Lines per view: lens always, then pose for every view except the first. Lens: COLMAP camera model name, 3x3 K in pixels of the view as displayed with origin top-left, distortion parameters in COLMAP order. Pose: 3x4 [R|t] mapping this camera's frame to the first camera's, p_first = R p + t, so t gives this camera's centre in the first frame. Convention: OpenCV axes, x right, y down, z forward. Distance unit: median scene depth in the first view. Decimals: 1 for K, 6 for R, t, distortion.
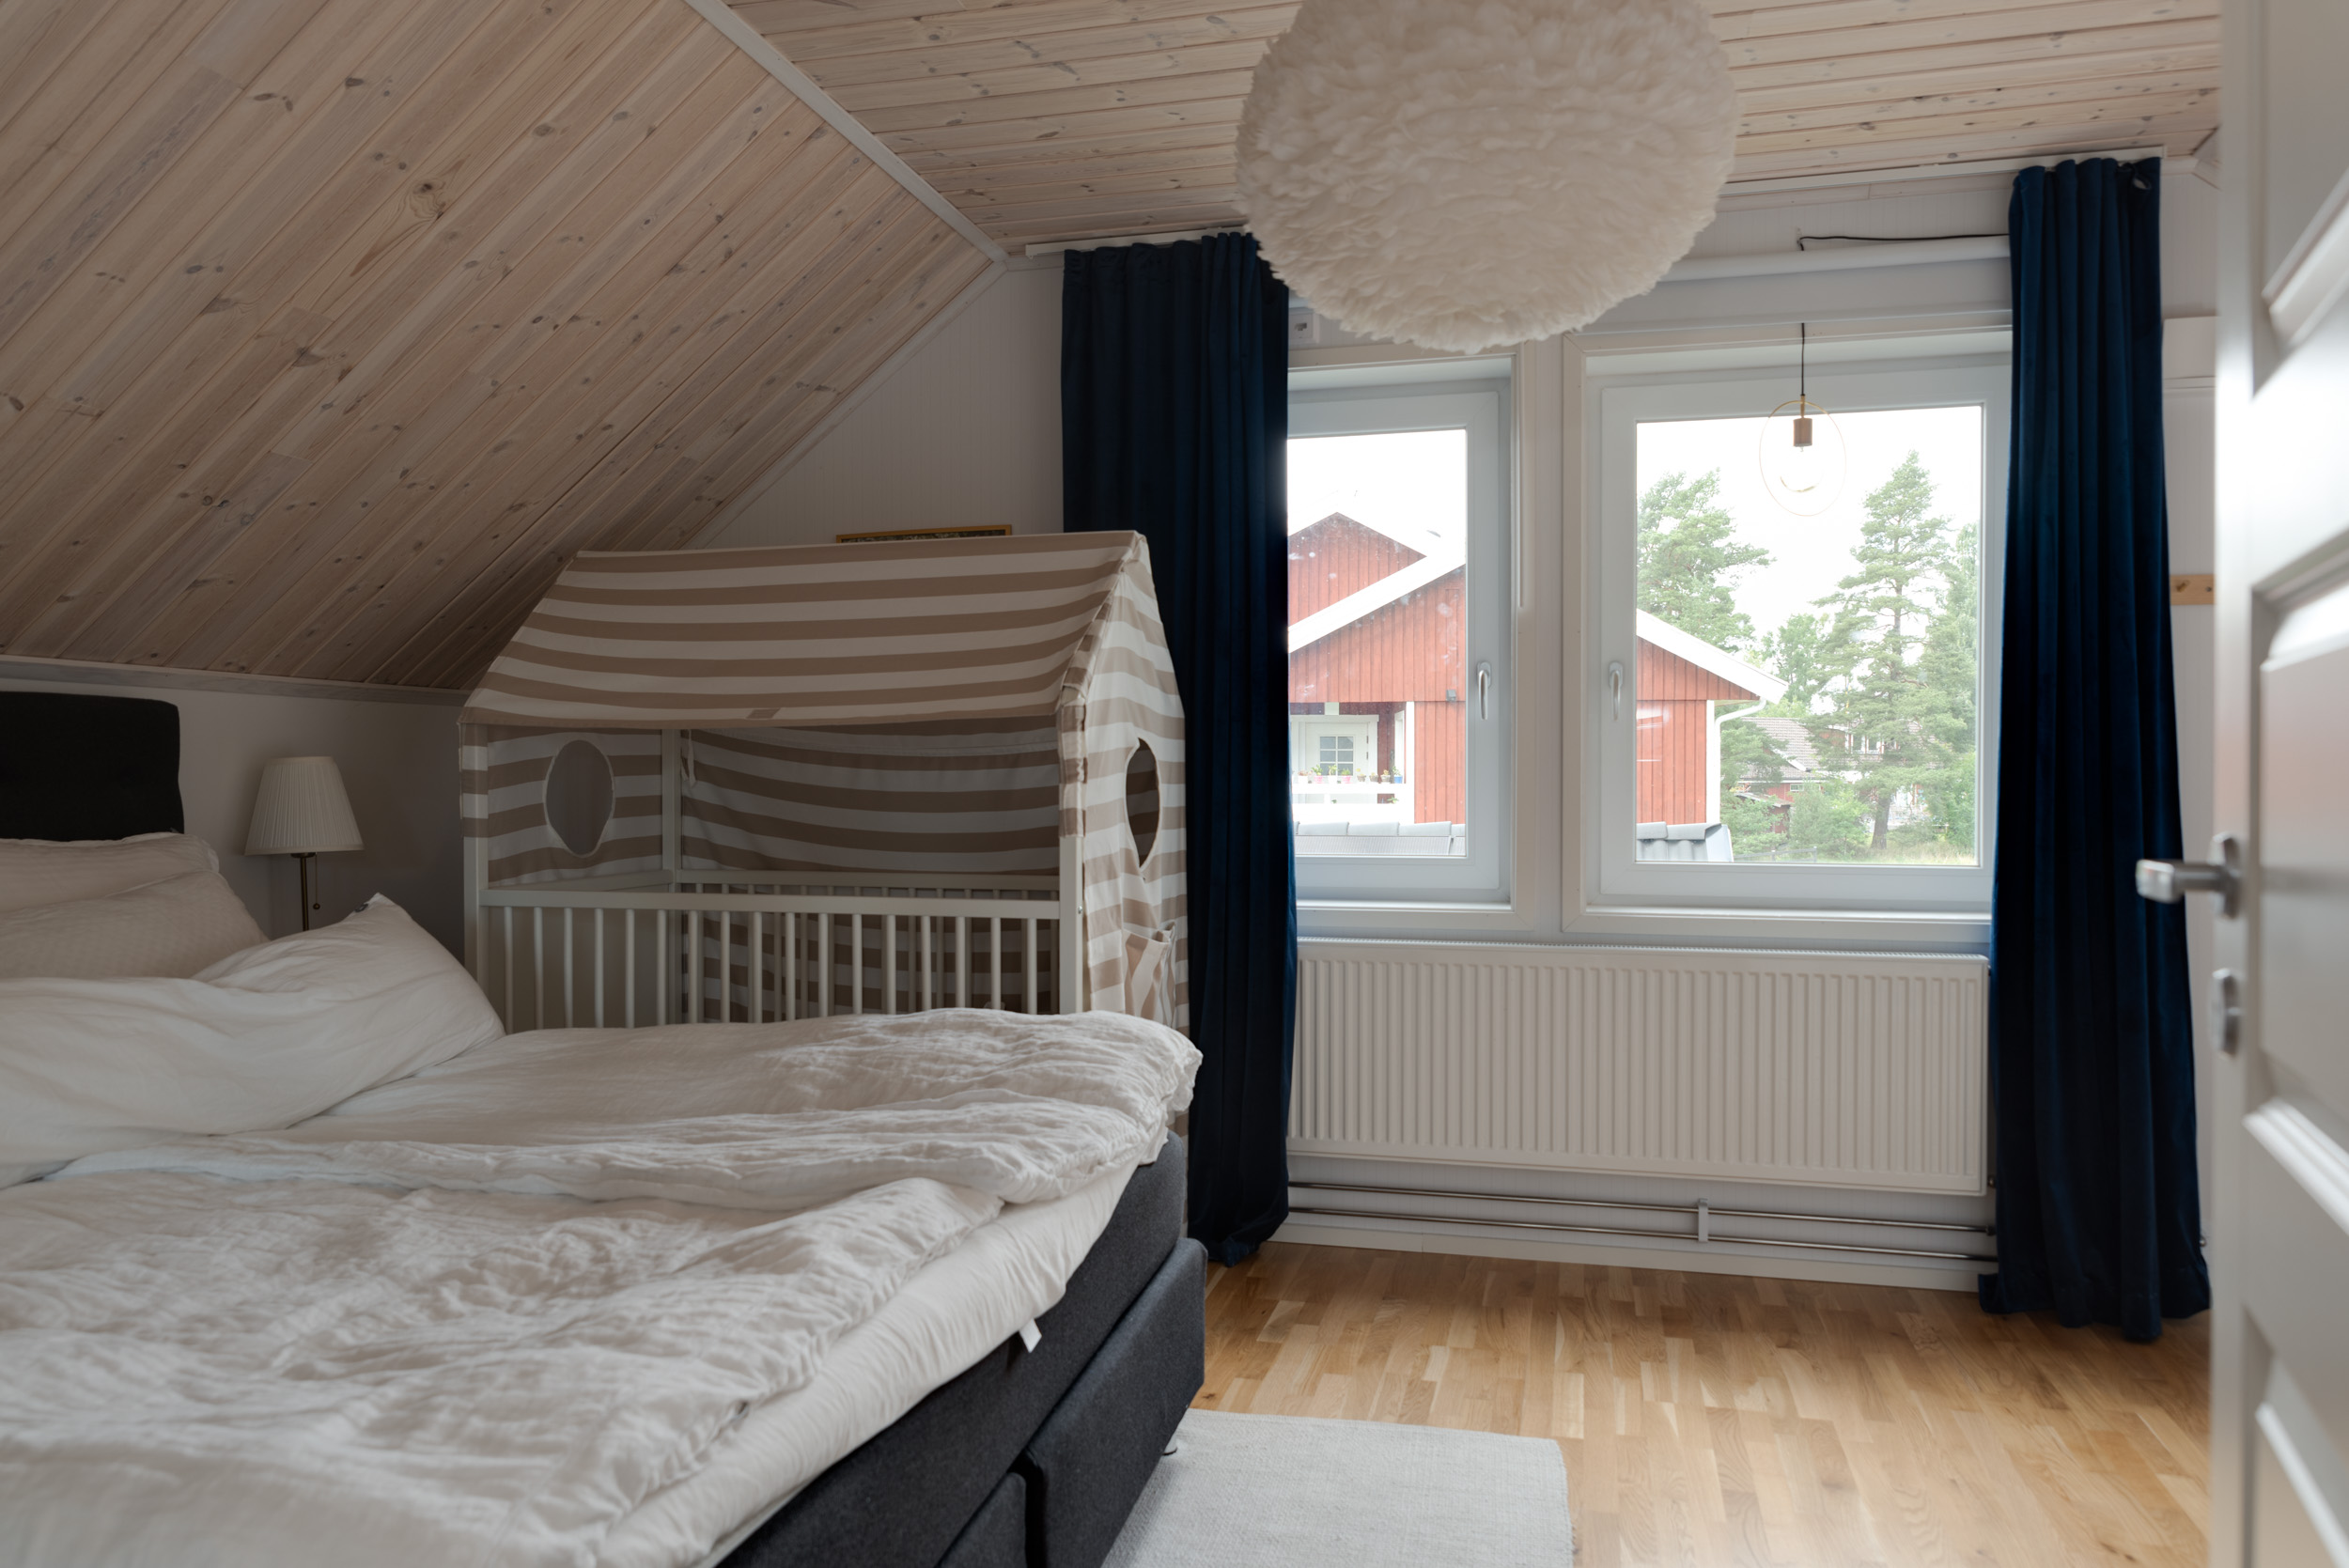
lens RADIAL K [[1600.4, 0, 1179.8], [0, 1600.4, 777.3], [0, 0, 1]] dist [-0.005653, -0.000256]
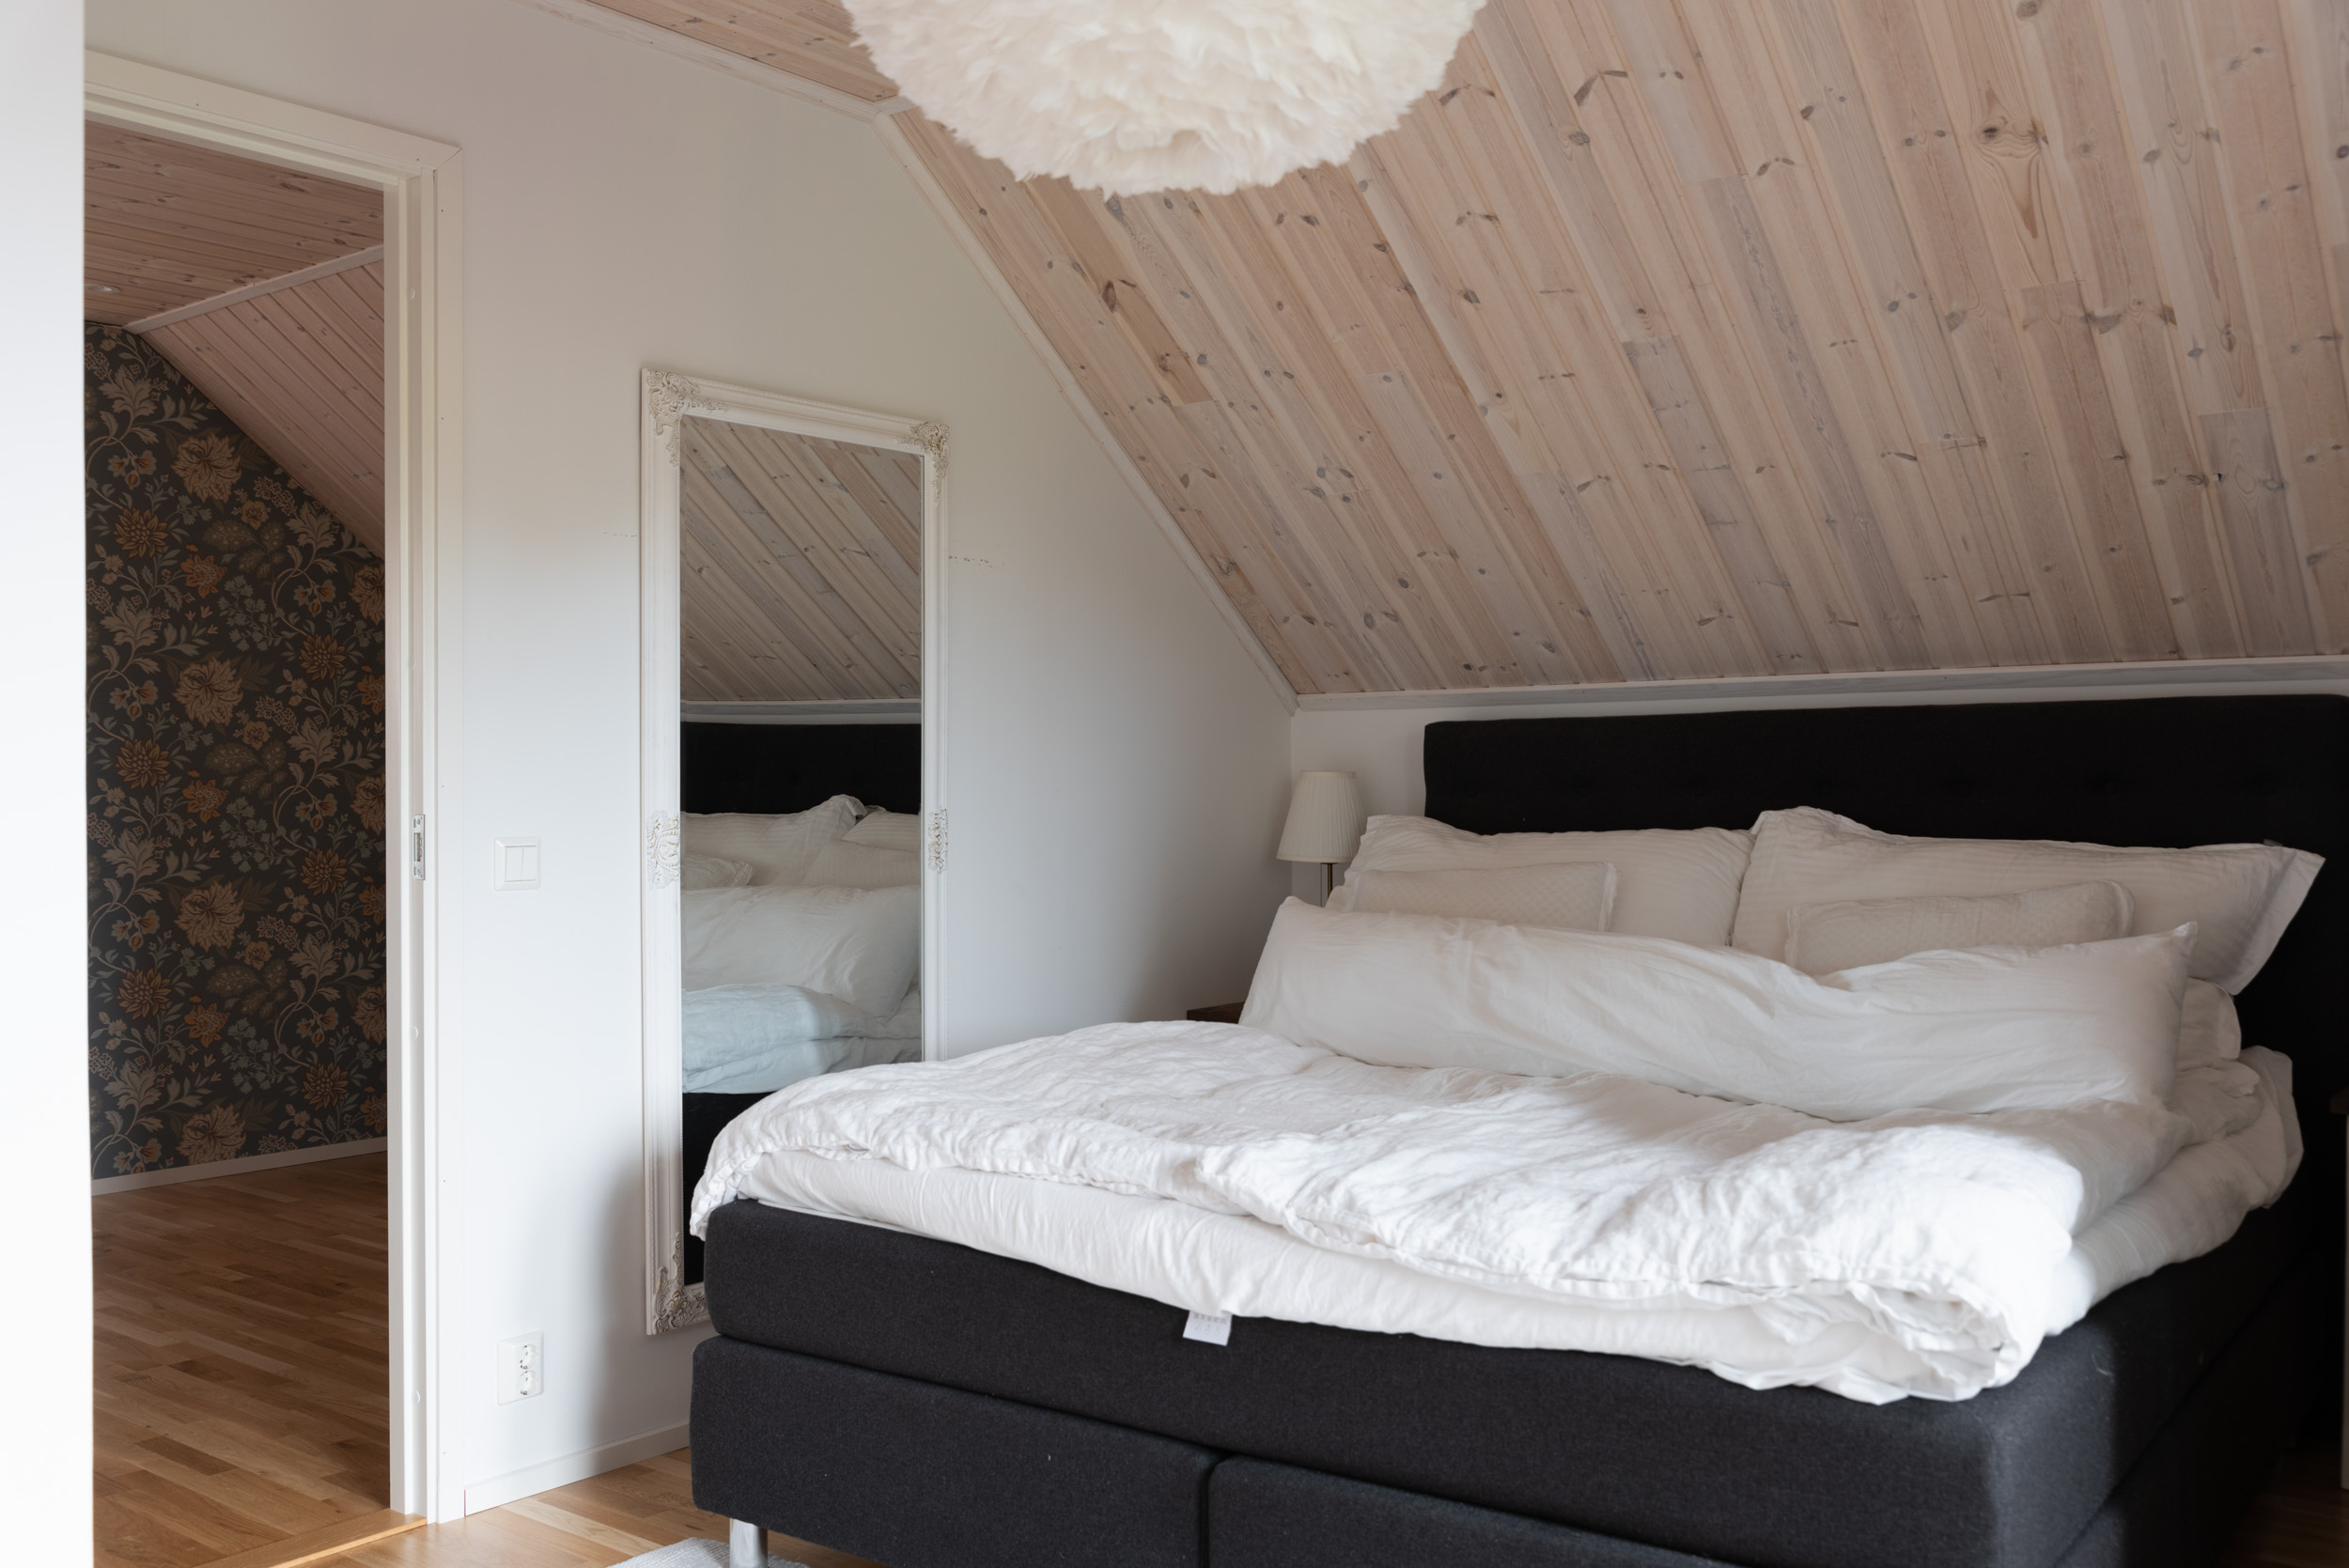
lens RADIAL K [[1995.5, 0, 1174.5], [0, 1995.5, 784.0], [0, 0, 1]] dist [-0.011002, 0.002150]
pose [[-0.406368, -0.002013, -0.913707, 0.866454], [-0.005264, 0.999986, 0.000138, 0.006272], [0.913694, 0.004866, -0.406373, 1.189988]]
